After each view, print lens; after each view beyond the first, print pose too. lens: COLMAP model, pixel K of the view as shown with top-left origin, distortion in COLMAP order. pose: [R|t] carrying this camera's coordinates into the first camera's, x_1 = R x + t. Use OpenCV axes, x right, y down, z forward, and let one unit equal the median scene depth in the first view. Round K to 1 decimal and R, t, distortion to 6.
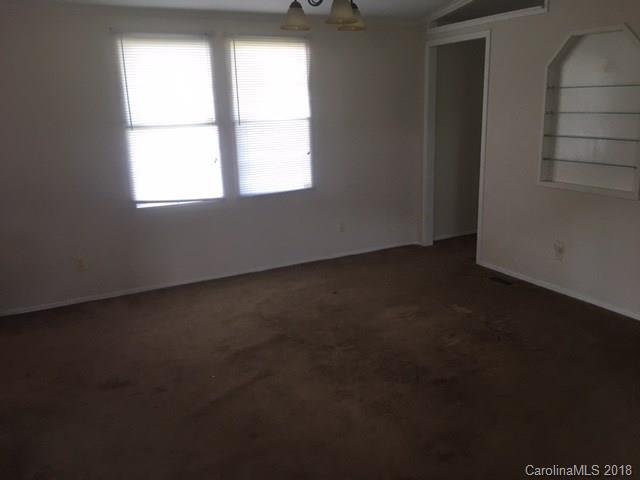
lens RADIAL K [[543.8, 0, 318.9], [0, 543.8, 241.4], [0, 0, 1]] dist [0.055766, -0.070107]
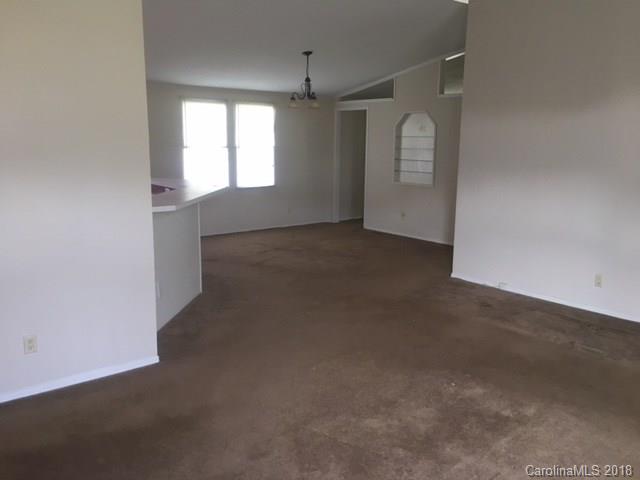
lens RADIAL K [[543.8, 0, 321.1], [0, 543.8, 239.4], [0, 0, 1]] dist [0.055766, -0.070107]
pose [[0.977343, 0.005623, 0.211585, -0.261908], [0.009848, 0.997356, -0.071994, 0.226378], [-0.211430, 0.072447, 0.974704, -0.822361]]
